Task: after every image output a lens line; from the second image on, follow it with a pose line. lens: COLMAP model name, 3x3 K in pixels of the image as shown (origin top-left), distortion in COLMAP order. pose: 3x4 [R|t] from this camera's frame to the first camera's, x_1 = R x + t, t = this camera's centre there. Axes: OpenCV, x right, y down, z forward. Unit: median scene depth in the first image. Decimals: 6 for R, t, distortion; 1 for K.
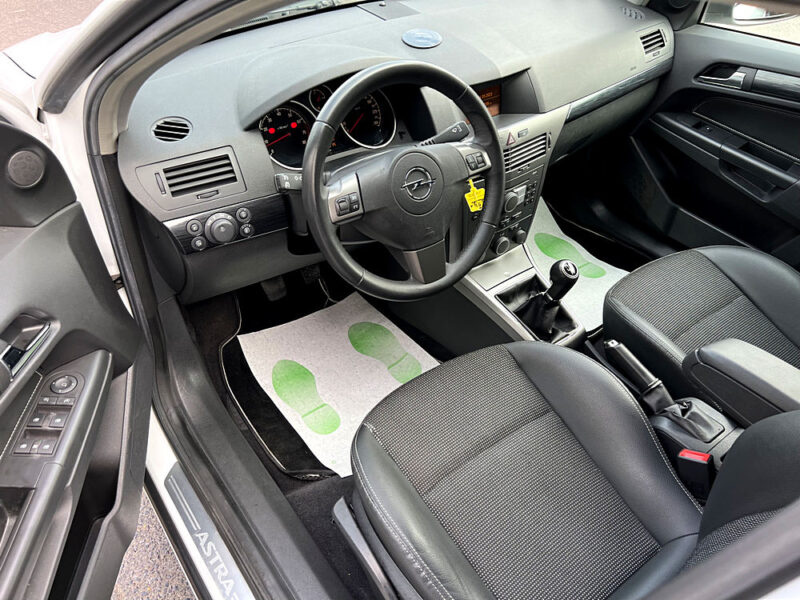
lens RADIAL K [[601.0, 0, 399.8], [0, 601.0, 307.3], [0, 0, 1]] dist [0.026709, -0.026019]
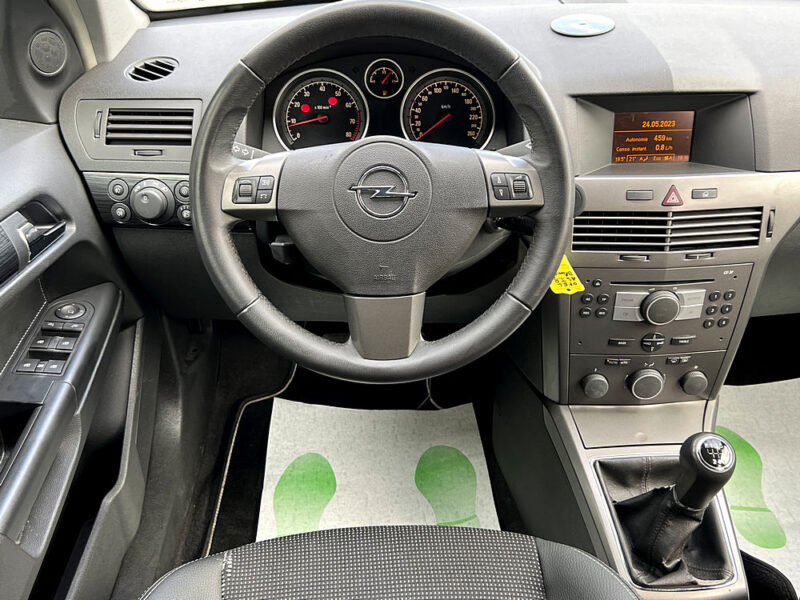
lens RADIAL K [[781.5, 0, 403.7], [0, 781.5, 294.0], [0, 0, 1]] dist [0.014865, 0.000000]
pose [[0.833297, 0.253724, -0.491161, 0.396924], [-0.349912, 0.929908, -0.113284, -0.023272], [0.427992, 0.266263, 0.863671, 0.304920]]
